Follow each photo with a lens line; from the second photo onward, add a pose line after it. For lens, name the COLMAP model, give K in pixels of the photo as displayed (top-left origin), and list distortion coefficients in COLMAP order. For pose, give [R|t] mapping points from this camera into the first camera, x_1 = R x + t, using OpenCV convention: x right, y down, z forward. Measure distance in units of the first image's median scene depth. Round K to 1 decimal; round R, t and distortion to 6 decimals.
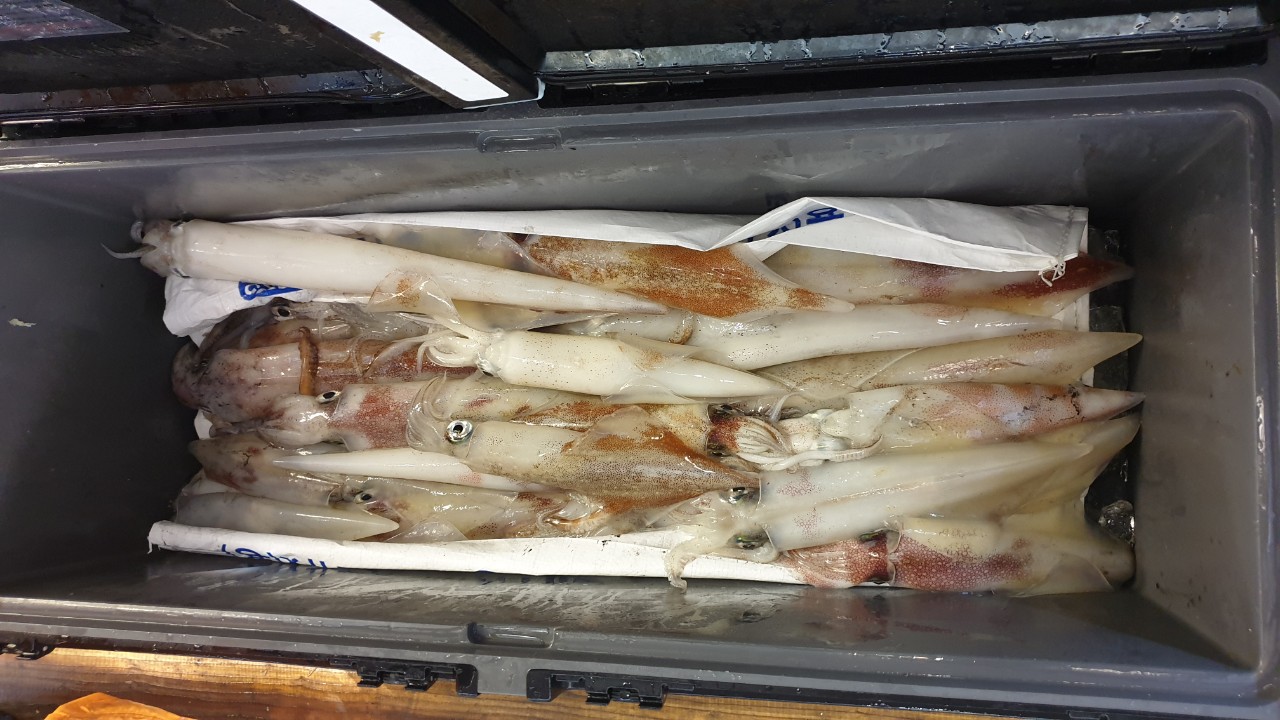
lens RADIAL K [[1024.9, 0, 640.0], [0, 1024.9, 360.0], [0, 0, 1]] dist [0.081767, -0.208607]
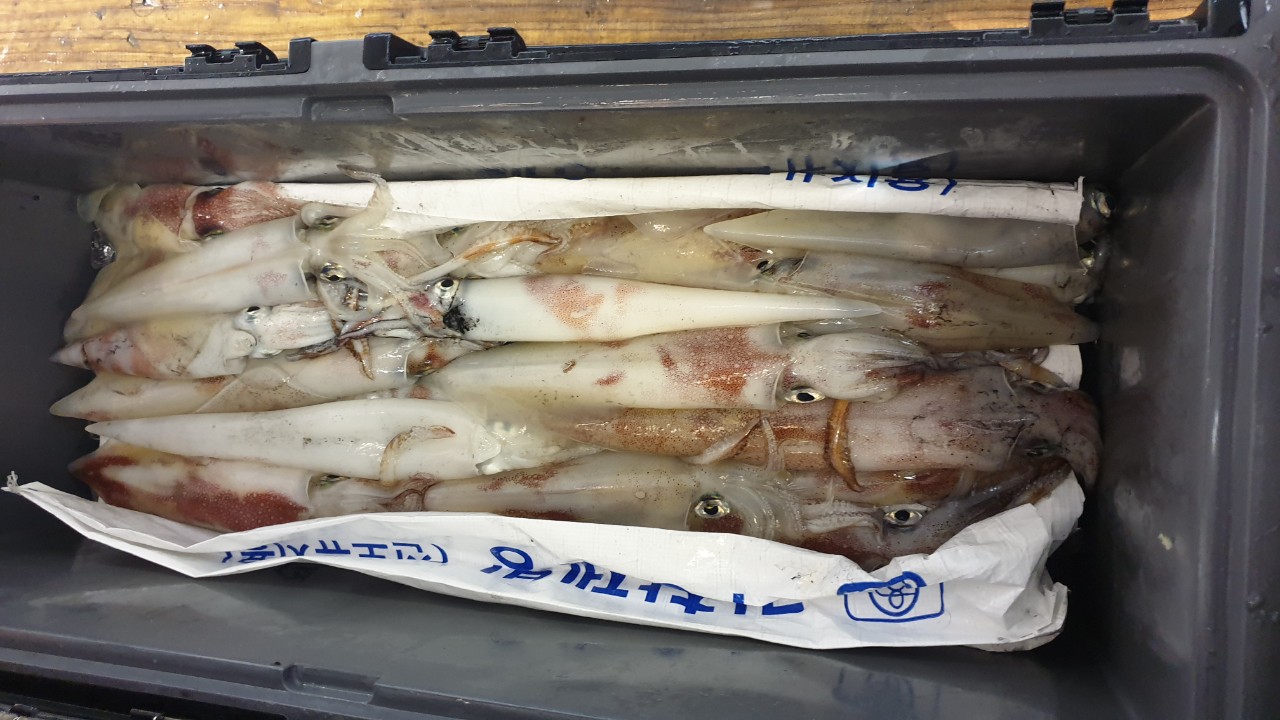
lens RADIAL K [[1024.9, 0, 640.0], [0, 1024.9, 360.0], [0, 0, 1]] dist [0.081767, -0.208607]
pose [[-0.860962, -0.033170, 0.507586, -0.592608], [0.057128, -0.997864, 0.031690, 0.031054], [0.505451, 0.056281, 0.861018, 0.290052]]
